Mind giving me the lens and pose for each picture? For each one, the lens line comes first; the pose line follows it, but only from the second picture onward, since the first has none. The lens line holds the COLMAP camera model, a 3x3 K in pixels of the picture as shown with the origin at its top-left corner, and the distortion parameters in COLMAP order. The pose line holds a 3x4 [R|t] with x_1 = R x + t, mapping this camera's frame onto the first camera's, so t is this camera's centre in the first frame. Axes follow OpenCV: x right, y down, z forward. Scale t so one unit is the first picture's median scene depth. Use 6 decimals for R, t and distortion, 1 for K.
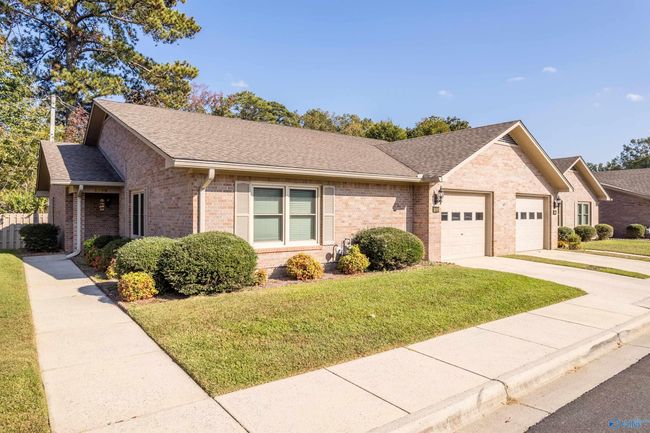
lens RADIAL K [[419.7, 0, 324.7], [0, 419.7, 213.1], [0, 0, 1]] dist [-0.083682, 0.074266]
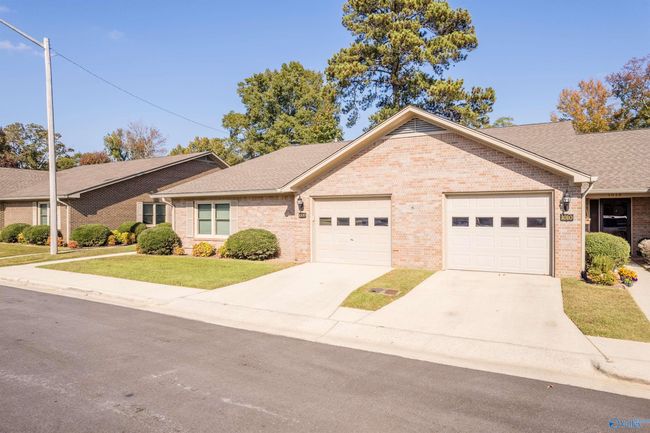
lens RADIAL K [[419.7, 0, 324.7], [0, 419.7, 213.1], [0, 0, 1]] dist [-0.083682, 0.074266]
pose [[0.409890, -0.003955, -0.912126, 1.354887], [0.005798, 0.999982, -0.001731, -0.012450], [0.912117, -0.004579, 0.409905, 0.596227]]
